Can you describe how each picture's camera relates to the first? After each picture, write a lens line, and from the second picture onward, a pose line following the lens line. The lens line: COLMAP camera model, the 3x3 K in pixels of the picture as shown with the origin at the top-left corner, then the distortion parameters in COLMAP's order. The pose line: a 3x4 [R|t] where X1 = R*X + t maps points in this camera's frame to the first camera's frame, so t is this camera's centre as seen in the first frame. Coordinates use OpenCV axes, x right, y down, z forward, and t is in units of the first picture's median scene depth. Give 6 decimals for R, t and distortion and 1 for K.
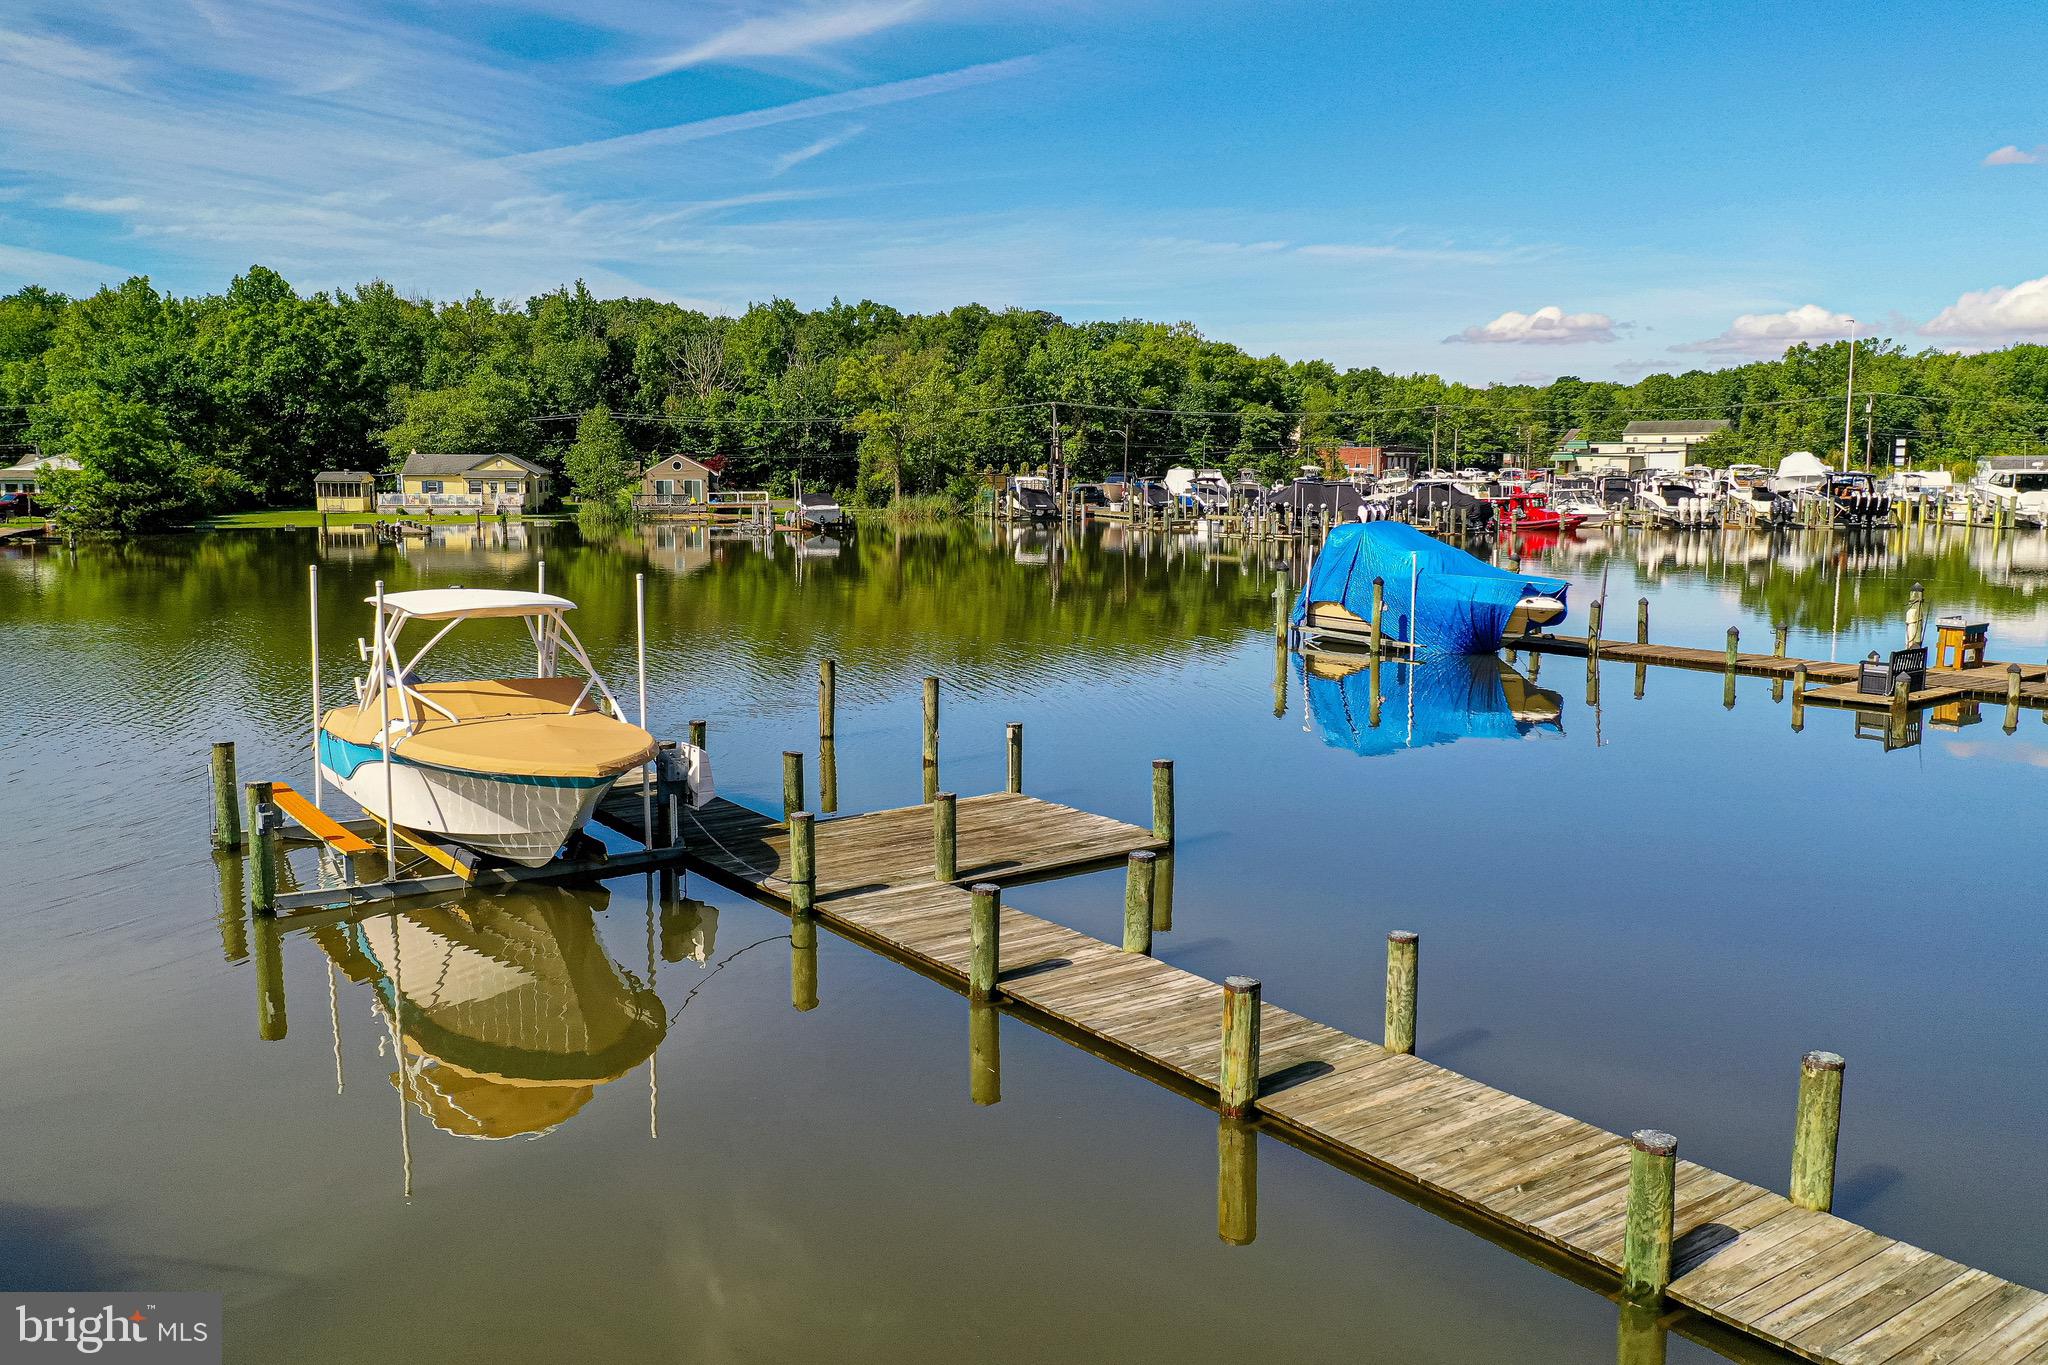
lens RADIAL K [[1620.5, 0, 1034.1], [0, 1620.5, 670.6], [0, 0, 1]] dist [0.004529, -0.004089]
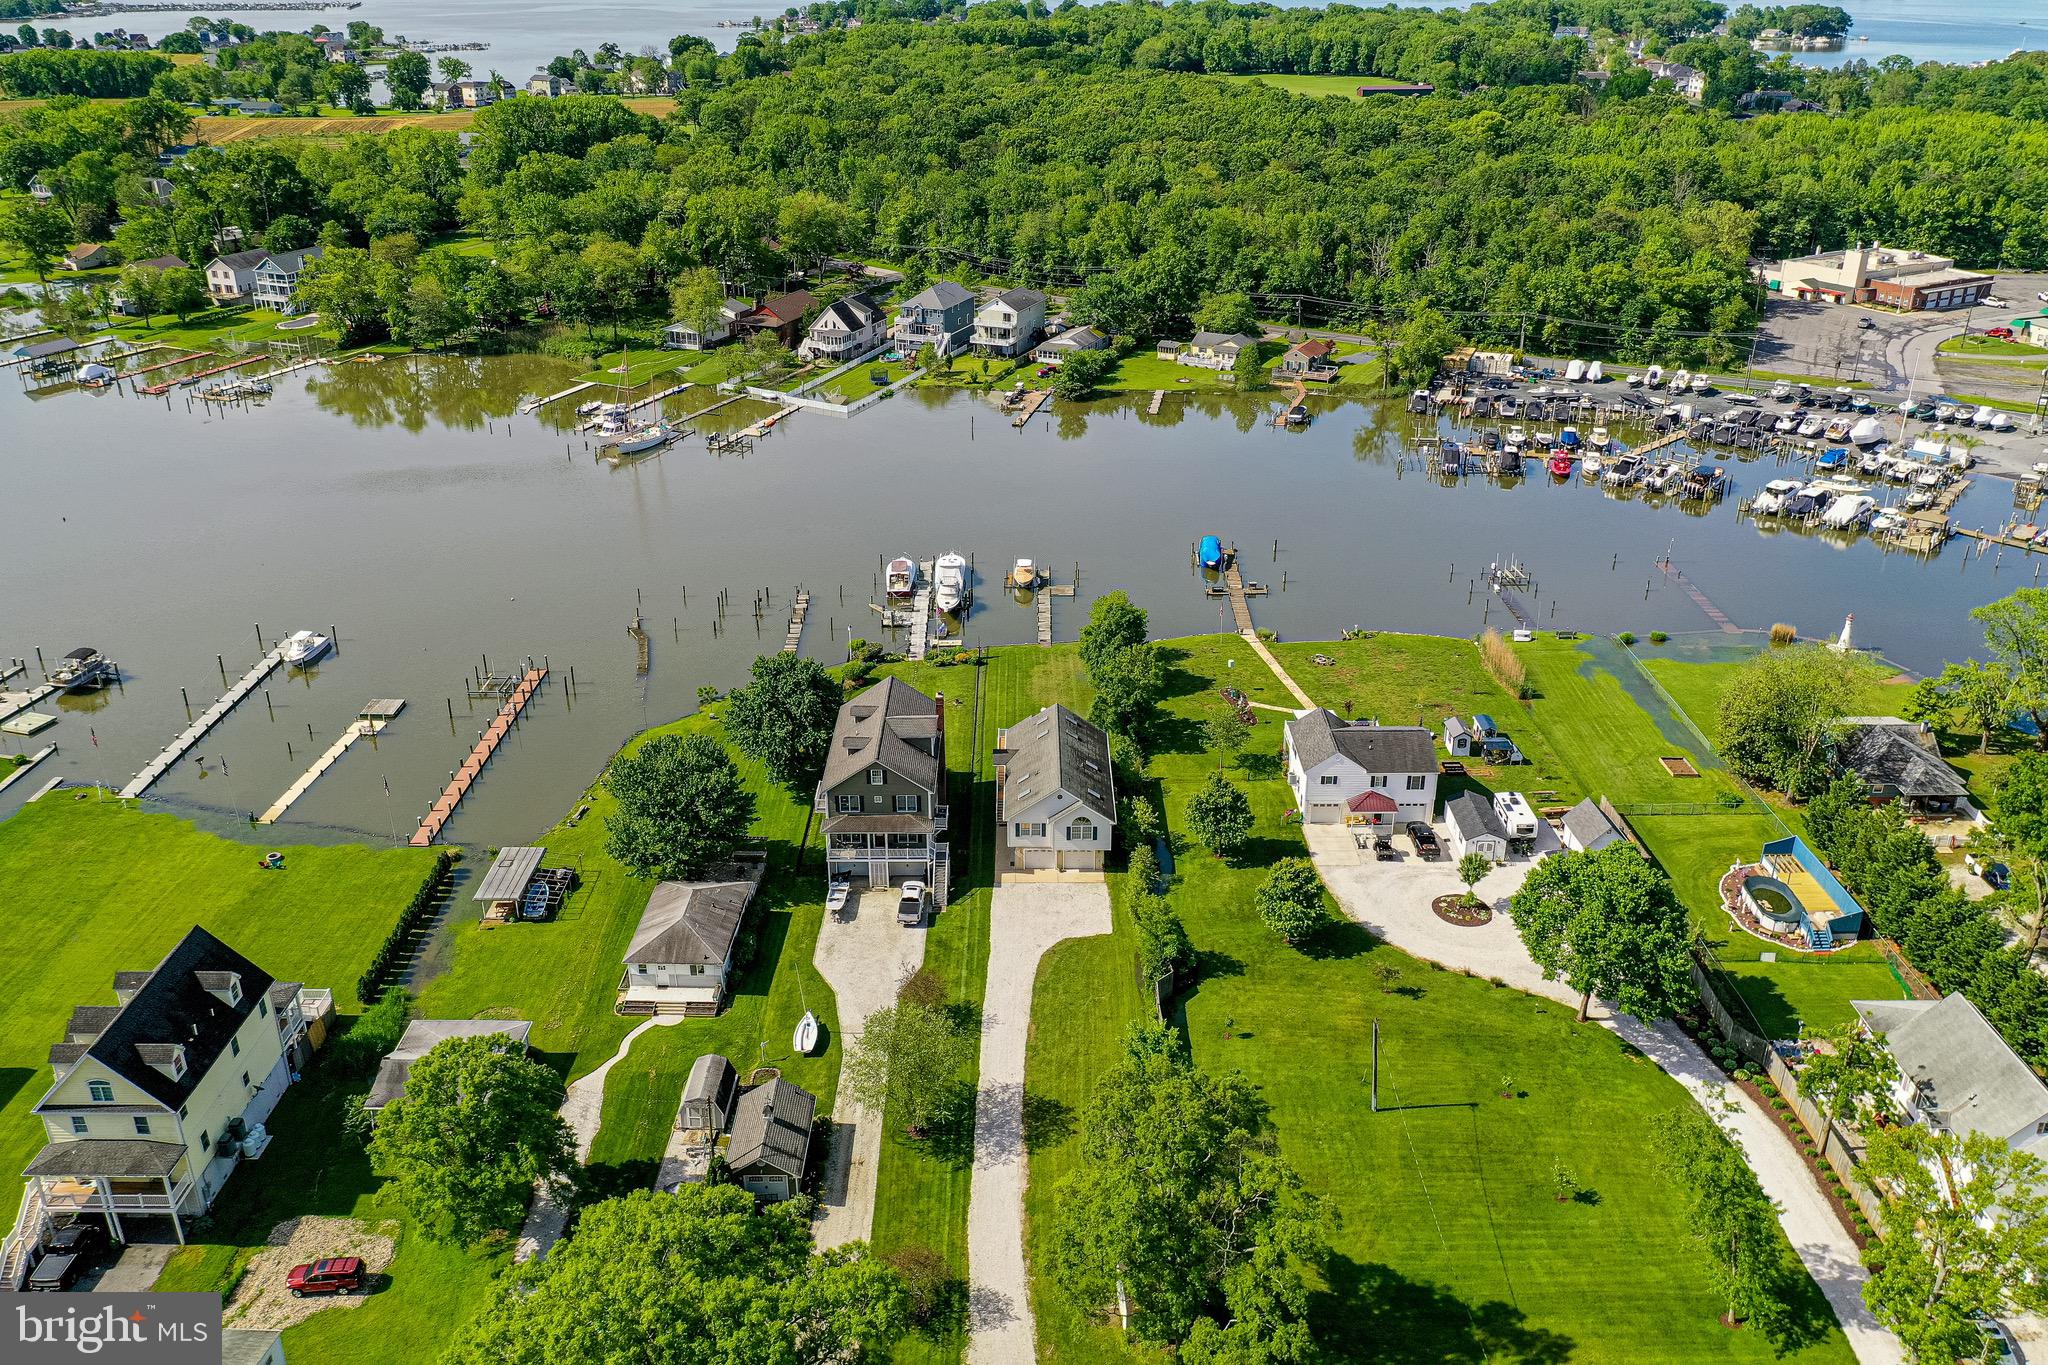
lens RADIAL K [[1620.5, 0, 1075.2], [0, 1620.5, 668.2], [0, 0, 1]] dist [0.004529, -0.004089]
pose [[0.819667, 0.238686, -0.520745, 0.817696], [-0.079184, 0.947541, 0.309672, -0.390399], [0.567341, -0.212593, 0.795568, -1.084751]]
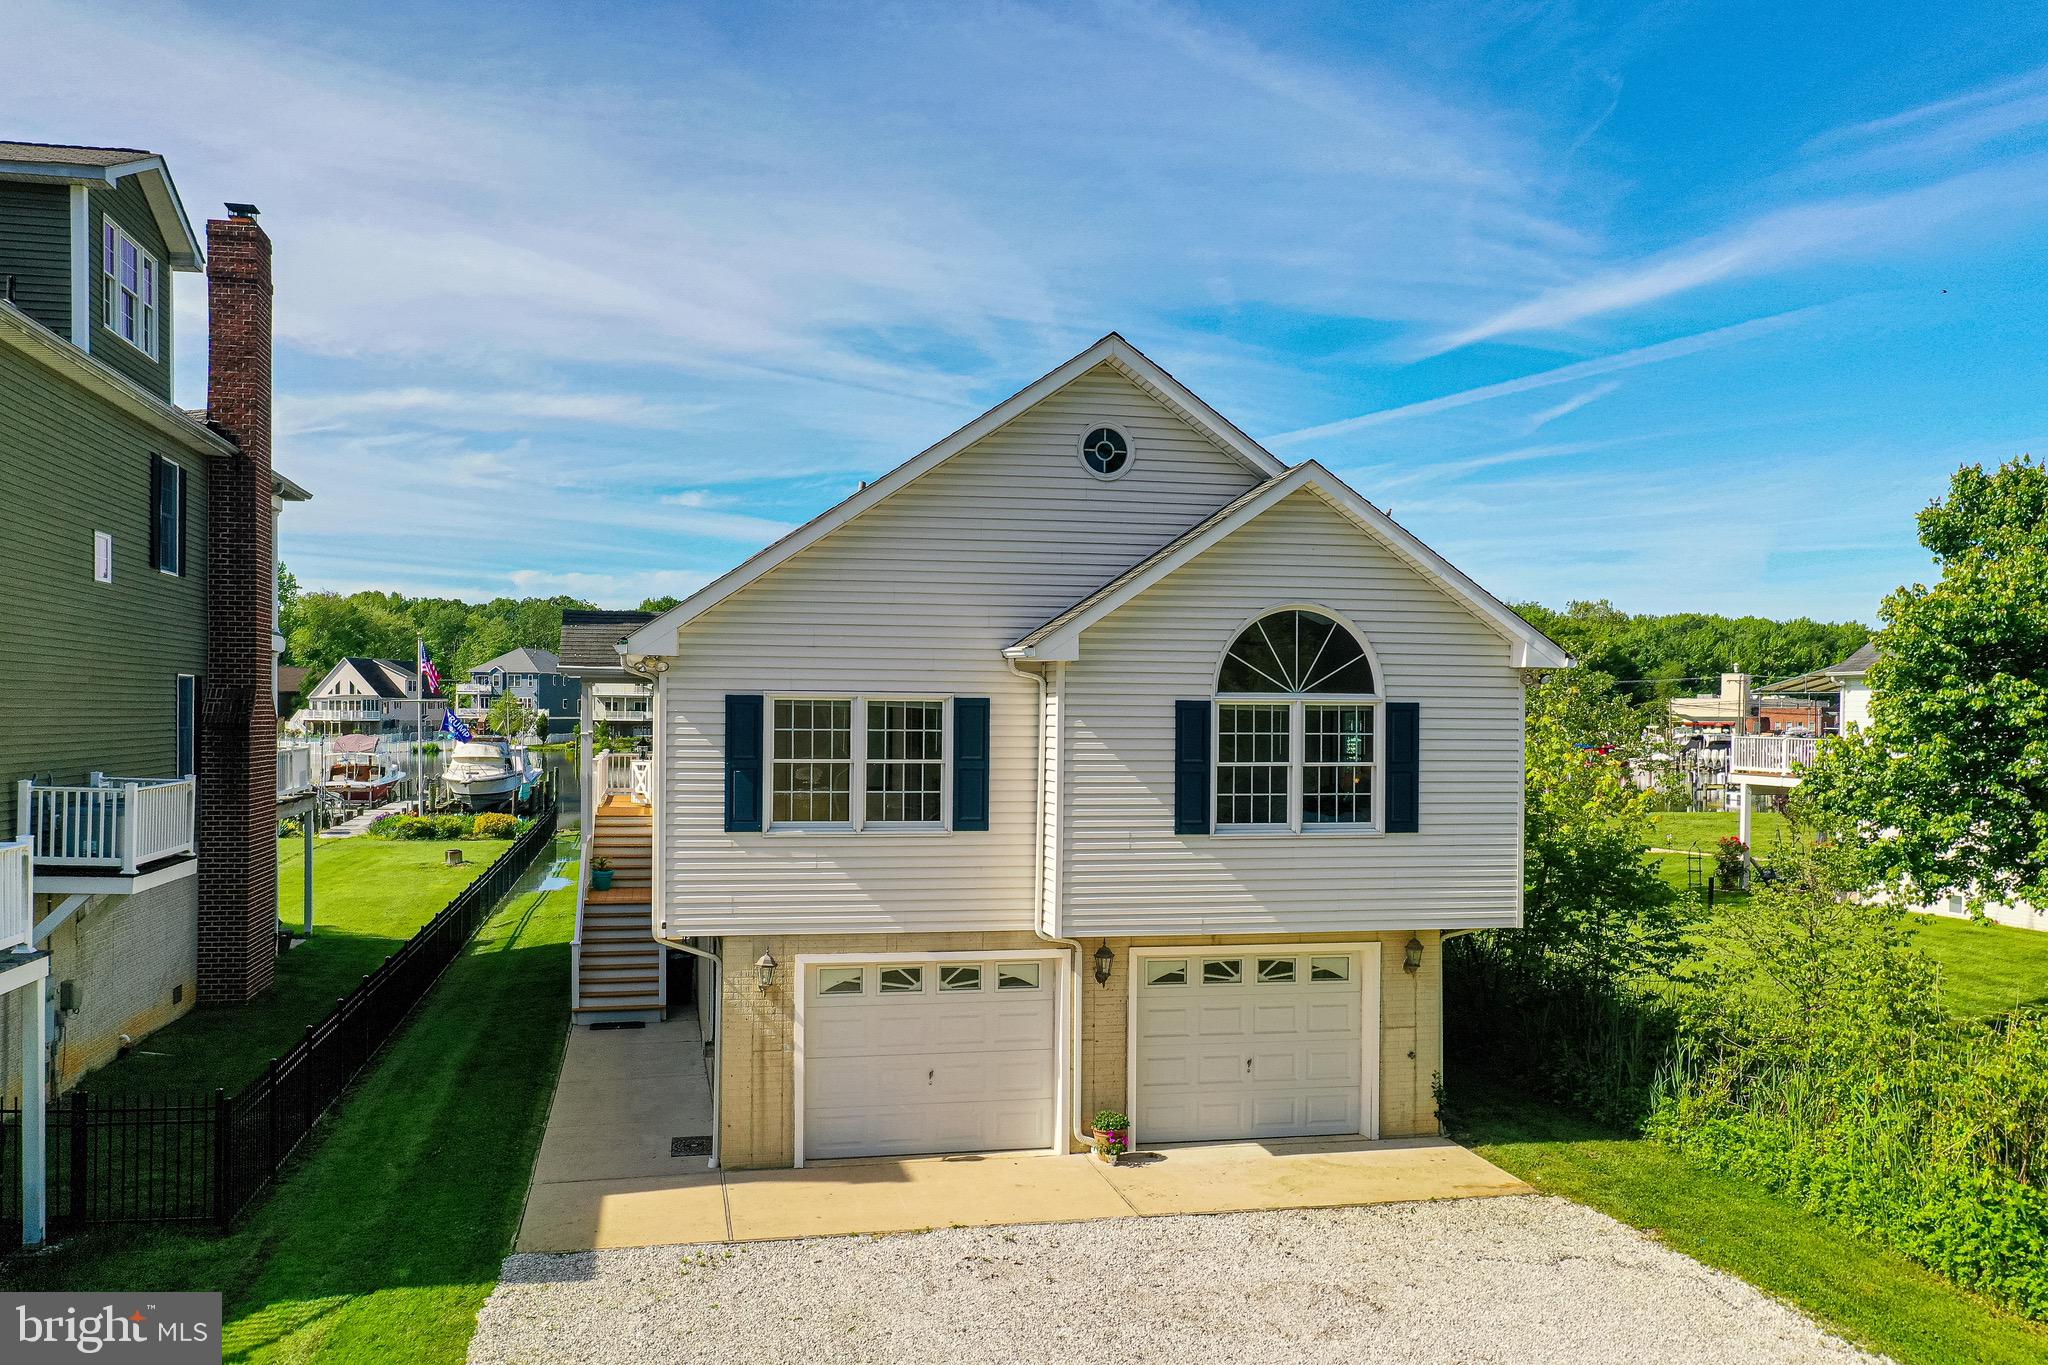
lens RADIAL K [[1620.5, 0, 1025.7], [0, 1620.5, 753.3], [0, 0, 1]] dist [0.004529, -0.004089]
pose [[0.915809, 0.016284, -0.401284, 0.331514], [-0.057489, 0.994203, -0.090856, 0.046296], [0.397479, 0.106276, 0.911436, -0.392319]]
